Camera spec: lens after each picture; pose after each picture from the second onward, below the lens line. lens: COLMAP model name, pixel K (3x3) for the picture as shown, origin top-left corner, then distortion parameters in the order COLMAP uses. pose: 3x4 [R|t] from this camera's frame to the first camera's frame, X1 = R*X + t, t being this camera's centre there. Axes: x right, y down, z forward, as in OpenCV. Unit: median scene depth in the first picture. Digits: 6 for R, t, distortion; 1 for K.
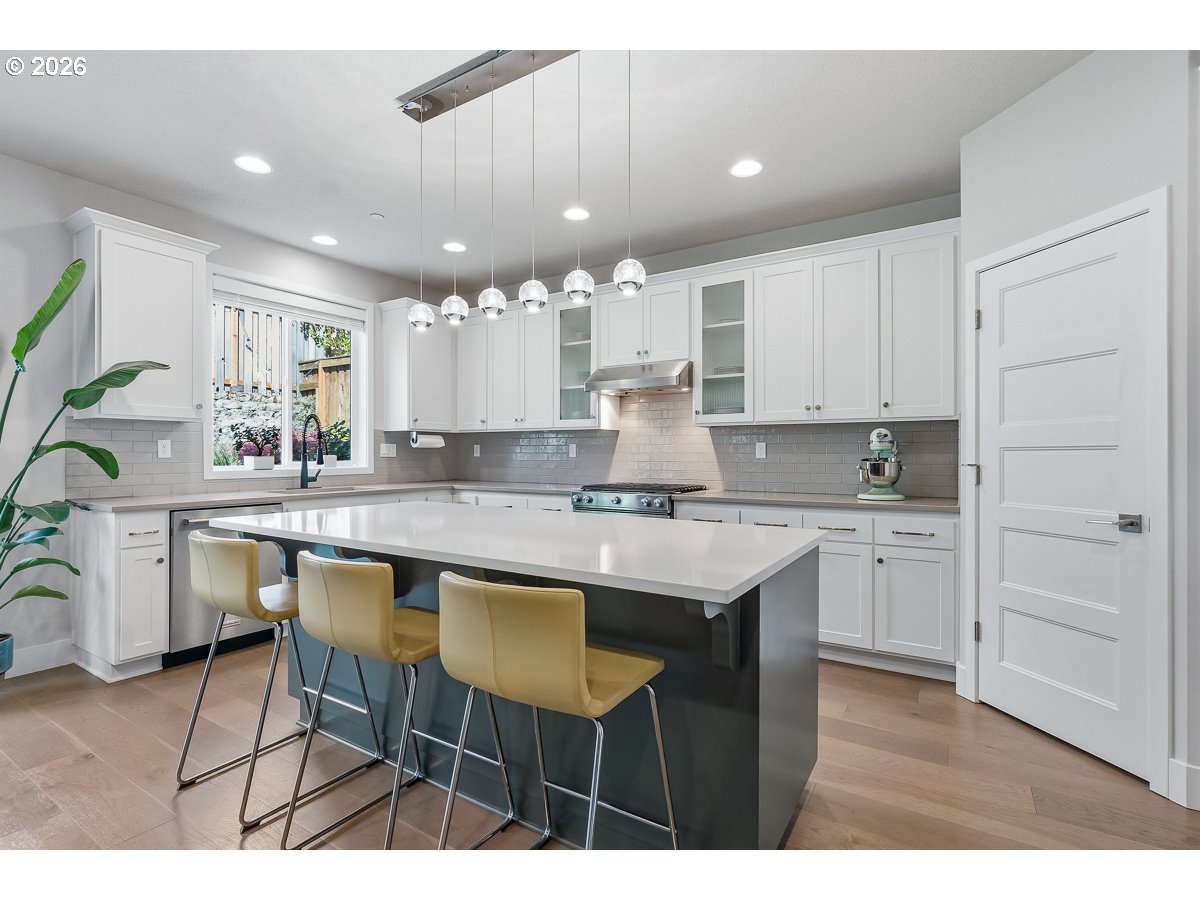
lens RADIAL K [[541.3, 0, 591.3], [0, 541.3, 447.2], [0, 0, 1]] dist [-0.016074, 0.008121]
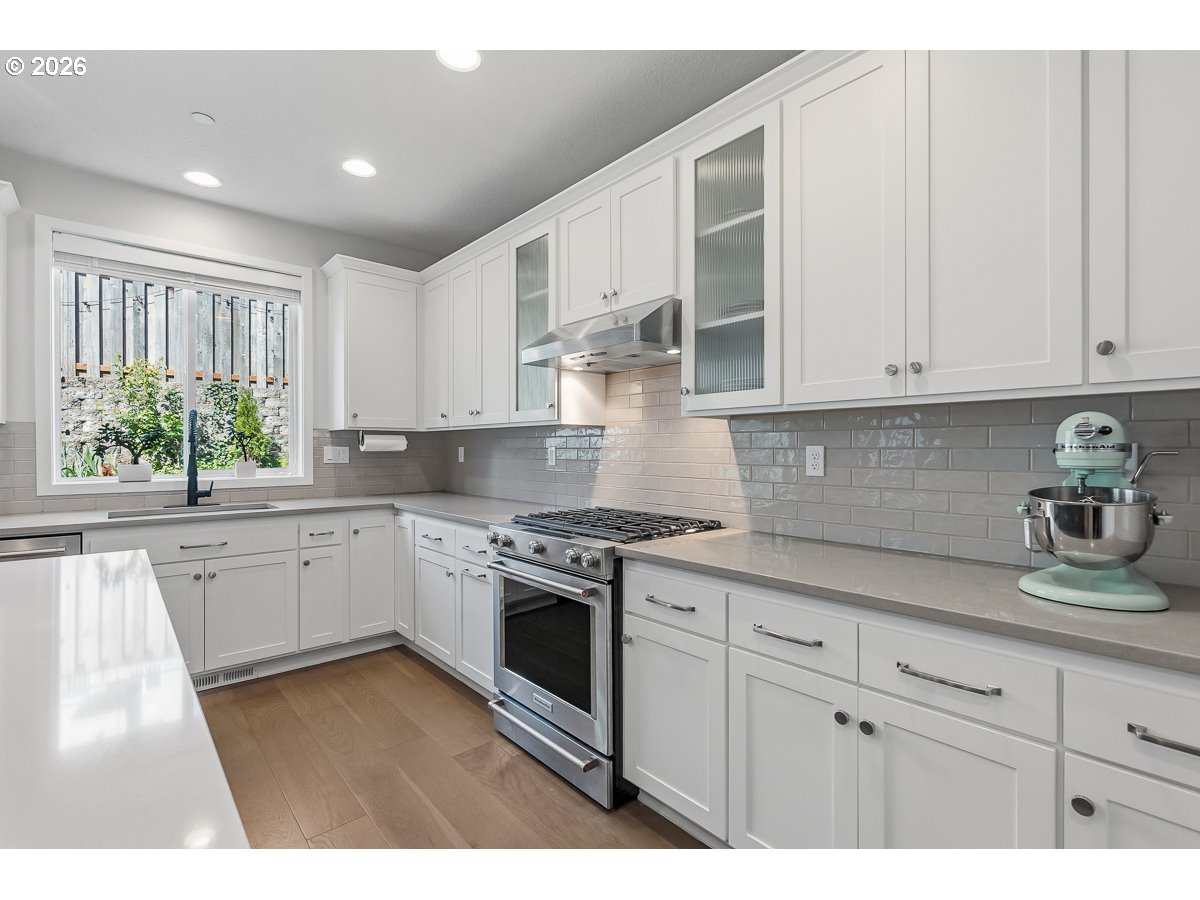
lens RADIAL K [[541.3, 0, 591.3], [0, 541.3, 447.2], [0, 0, 1]] dist [-0.016074, 0.008121]
pose [[0.964127, -0.002033, -0.265435, 0.244269], [0.003880, 0.999972, 0.006436, -0.011425], [0.265415, -0.007235, 0.964107, 0.442524]]
